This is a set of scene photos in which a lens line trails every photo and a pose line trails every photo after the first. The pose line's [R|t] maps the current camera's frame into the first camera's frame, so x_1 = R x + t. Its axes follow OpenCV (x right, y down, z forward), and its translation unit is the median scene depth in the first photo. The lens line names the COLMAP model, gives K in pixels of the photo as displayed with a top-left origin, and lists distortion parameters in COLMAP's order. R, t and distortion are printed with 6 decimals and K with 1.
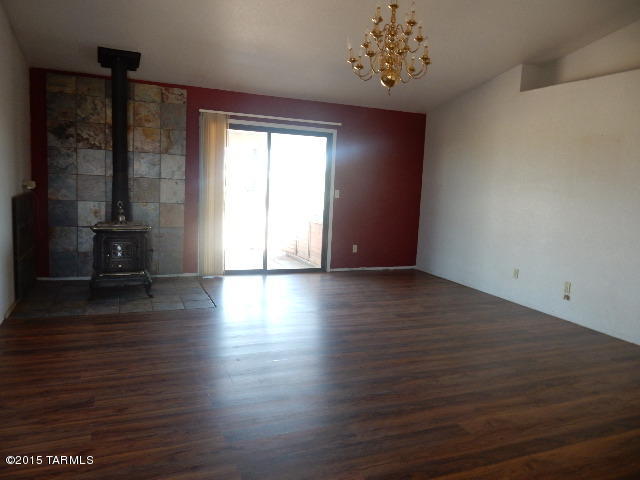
lens RADIAL K [[468.6, 0, 318.9], [0, 468.6, 239.6], [0, 0, 1]] dist [-0.008896, 0.001678]
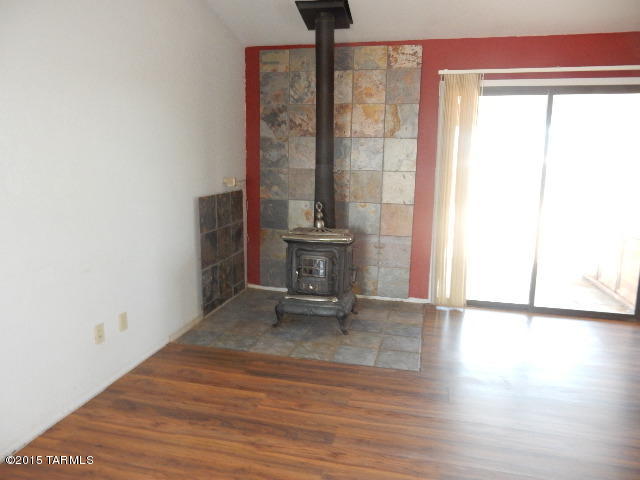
lens RADIAL K [[468.6, 0, 319.8], [0, 468.6, 237.3], [0, 0, 1]] dist [-0.008896, 0.001678]
pose [[0.807349, 0.061370, -0.586874, 0.028495], [-0.050644, 0.998114, 0.034704, -0.046065], [0.587897, 0.001704, 0.808934, 0.339656]]
